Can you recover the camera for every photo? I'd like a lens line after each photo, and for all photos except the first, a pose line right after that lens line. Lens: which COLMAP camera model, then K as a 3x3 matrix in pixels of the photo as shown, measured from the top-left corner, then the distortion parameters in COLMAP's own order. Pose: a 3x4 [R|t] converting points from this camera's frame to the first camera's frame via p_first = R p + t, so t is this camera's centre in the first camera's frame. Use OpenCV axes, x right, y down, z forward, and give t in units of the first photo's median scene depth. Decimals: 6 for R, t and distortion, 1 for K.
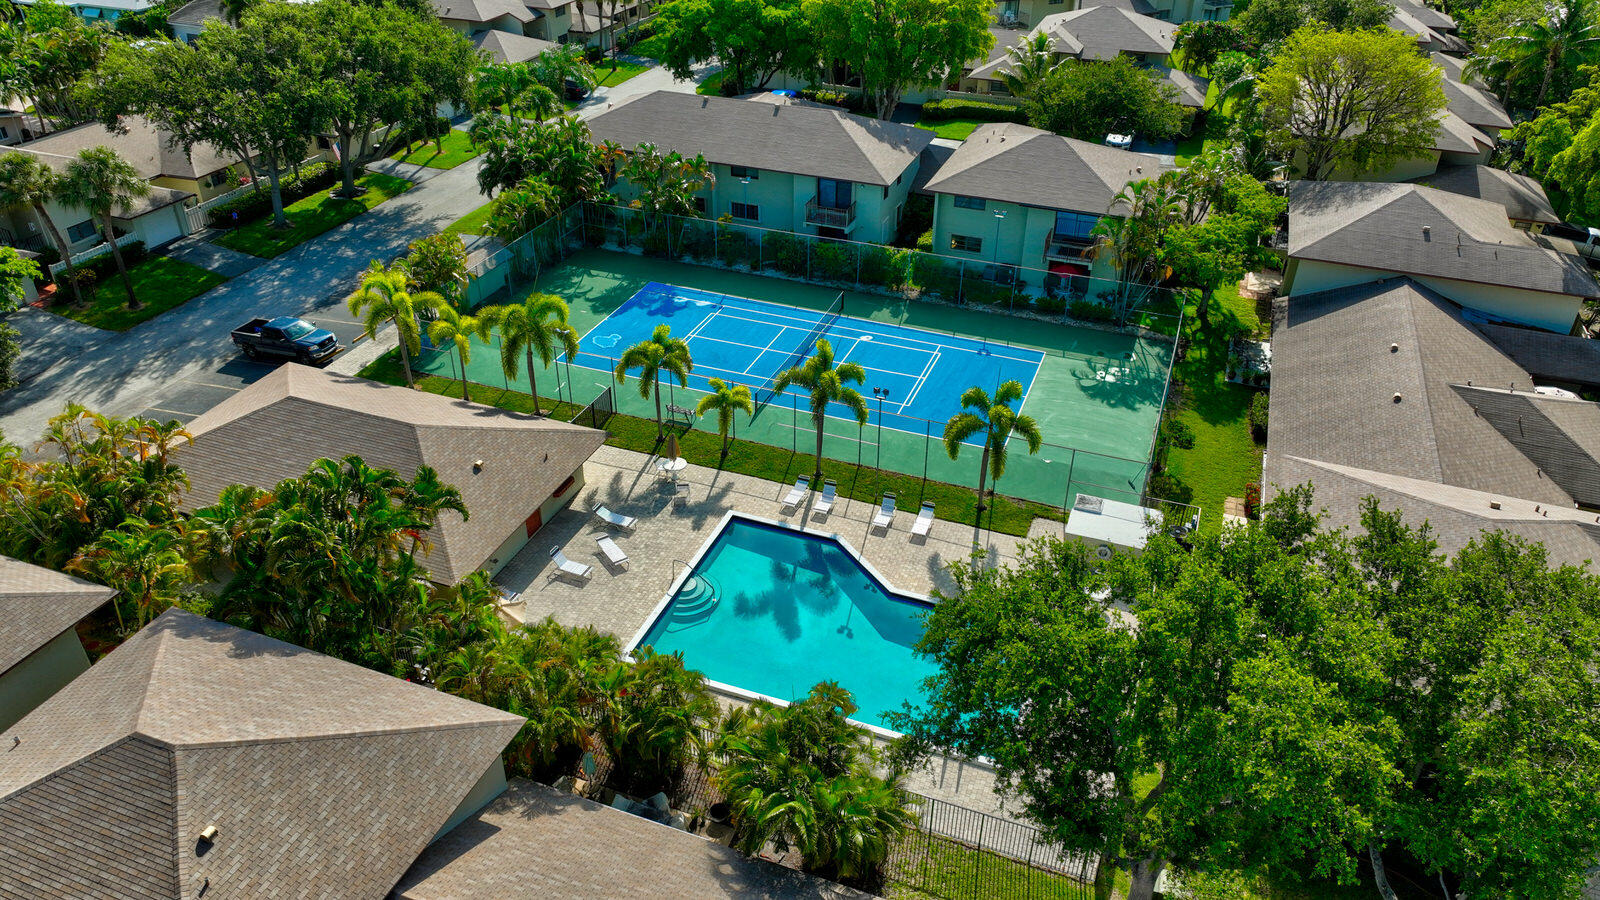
lens RADIAL K [[1119.6, 0, 800.0], [0, 1119.6, 450.0], [0, 0, 1]] dist [0.001141, 0.005116]
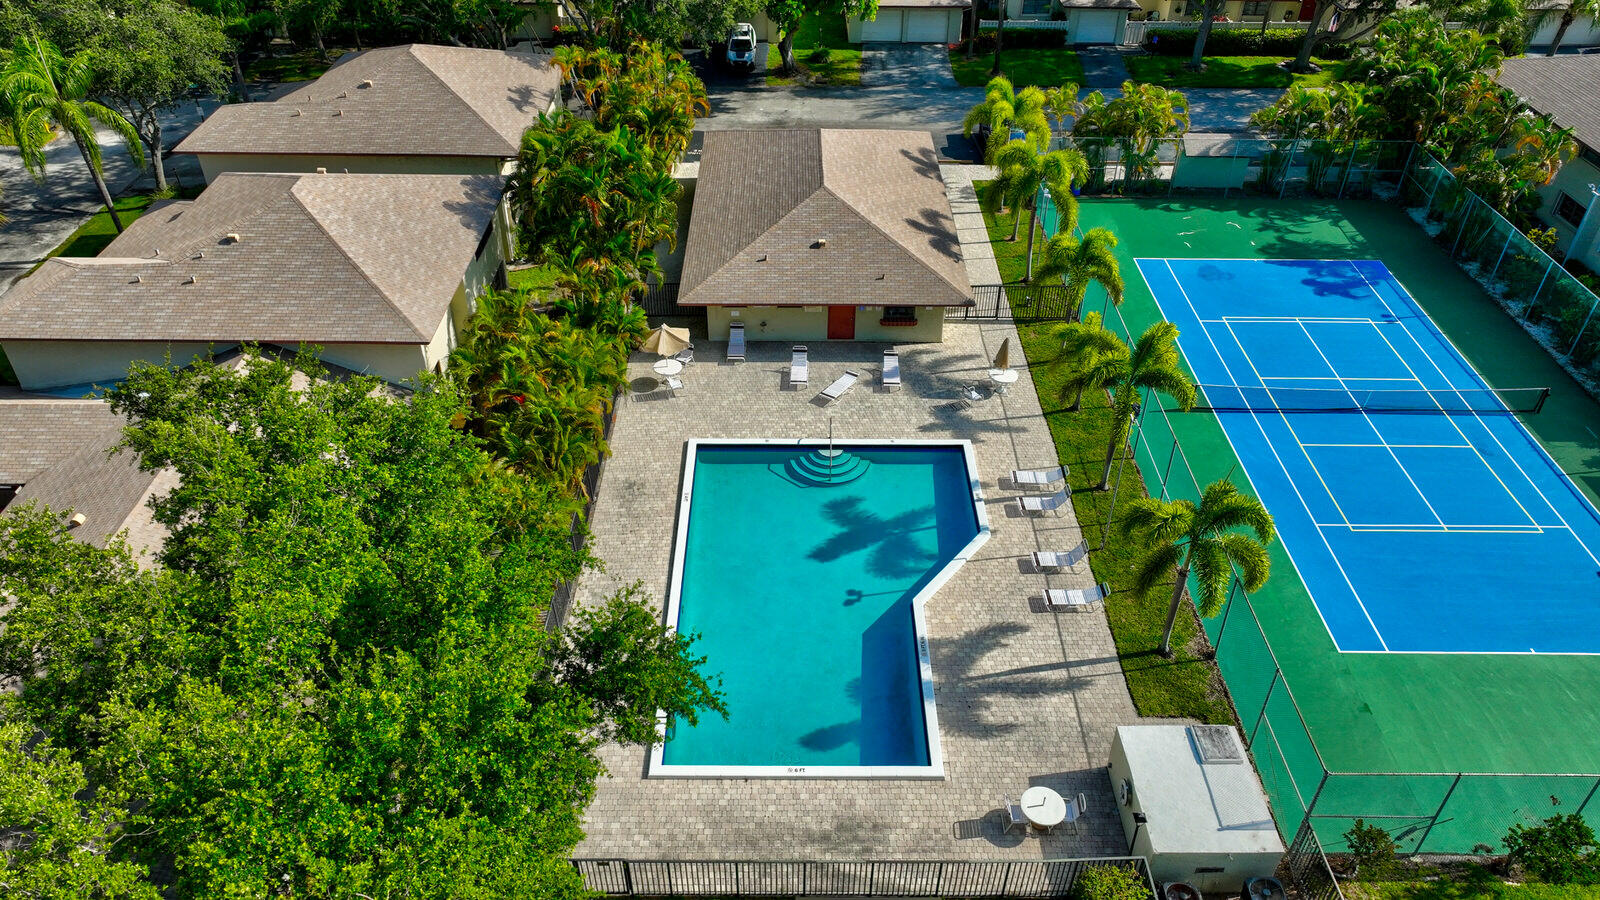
lens RADIAL K [[1119.6, 0, 800.0], [0, 1119.6, 450.0], [0, 0, 1]] dist [0.001141, 0.005116]
pose [[0.362215, 0.555047, -0.748814, 0.482950], [-0.503642, 0.792540, 0.343838, -0.151482], [0.784312, 0.252592, 0.566615, 0.407584]]
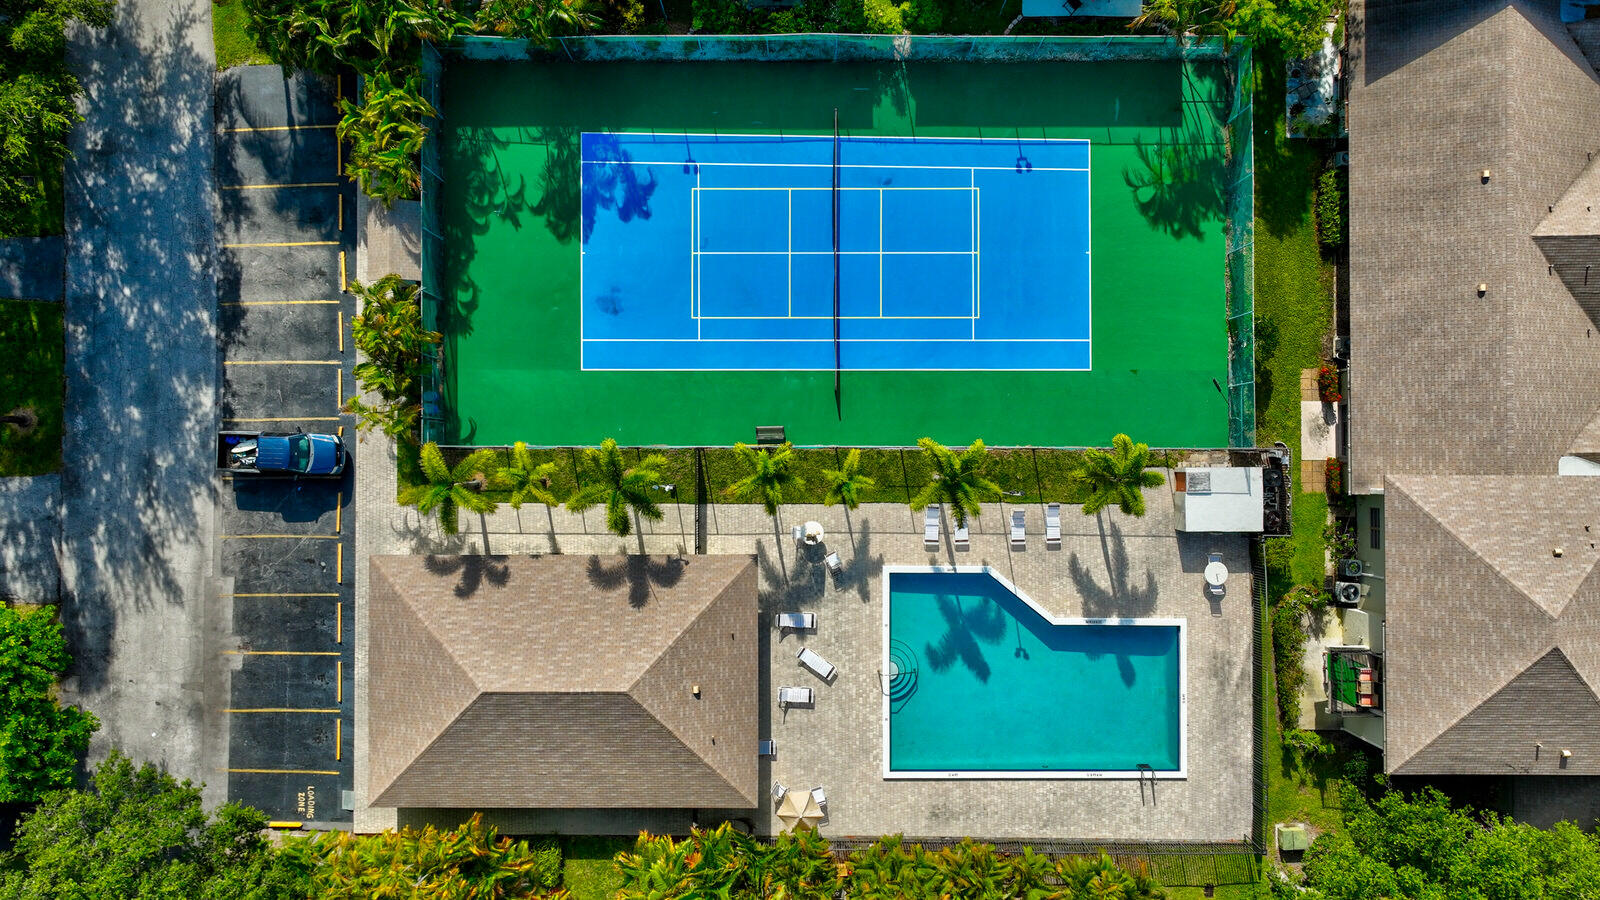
lens RADIAL K [[1119.6, 0, 800.0], [0, 1119.6, 450.0], [0, 0, 1]] dist [0.001141, 0.005116]
pose [[0.934524, -0.355681, -0.012514, -0.079660], [0.206135, 0.512271, 0.833719, -0.884378], [-0.290127, -0.781709, 0.552048, 0.471999]]
